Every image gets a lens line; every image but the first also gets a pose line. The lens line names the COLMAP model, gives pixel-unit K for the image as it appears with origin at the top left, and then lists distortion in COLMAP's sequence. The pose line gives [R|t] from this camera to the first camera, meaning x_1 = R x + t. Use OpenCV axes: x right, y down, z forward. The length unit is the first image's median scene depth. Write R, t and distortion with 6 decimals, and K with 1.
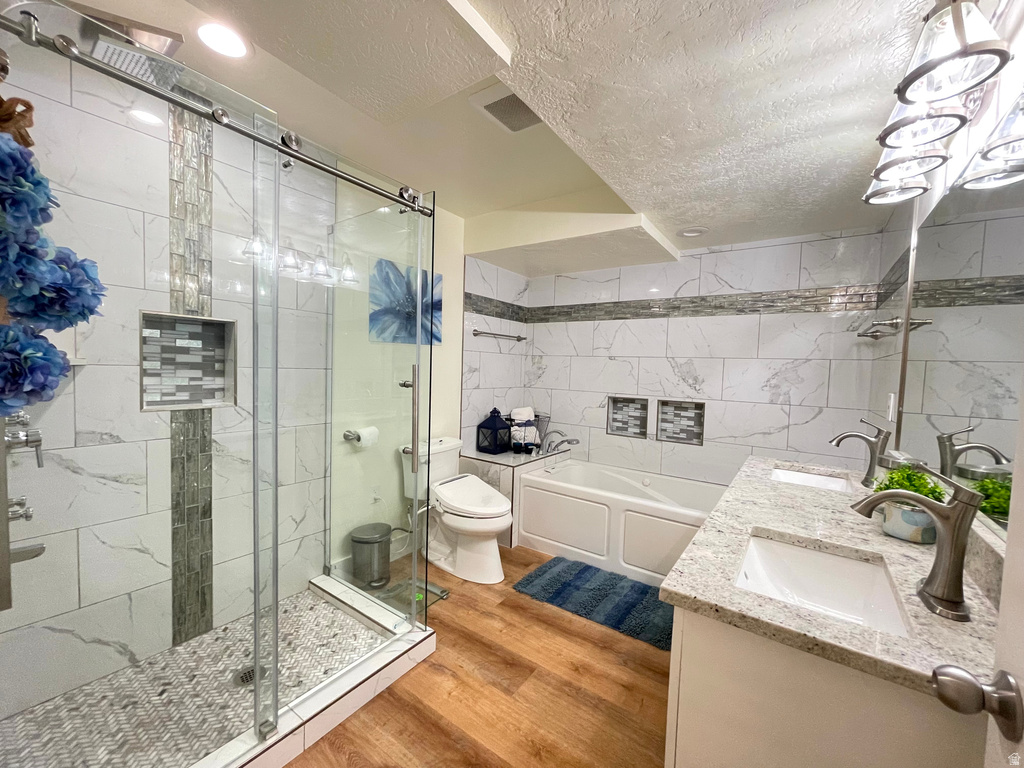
lens RADIAL K [[413.2, 0, 508.8], [0, 413.2, 388.3], [0, 0, 1]] dist [0.001069, 0.000414]
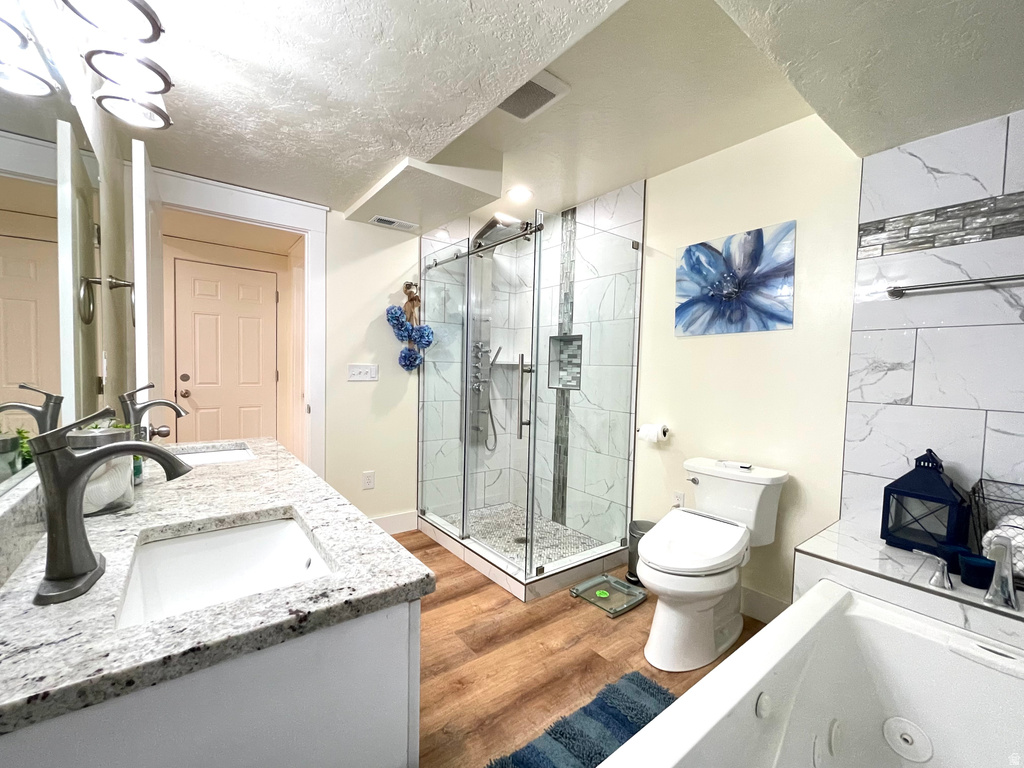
lens RADIAL K [[413.2, 0, 506.8], [0, 413.2, 385.2], [0, 0, 1]] dist [0.001069, 0.000414]
pose [[-0.273639, 0.002423, -0.961829, 0.699699], [-0.079558, 0.996513, 0.025145, 0.005290], [0.958536, 0.083402, -0.272492, 0.903364]]
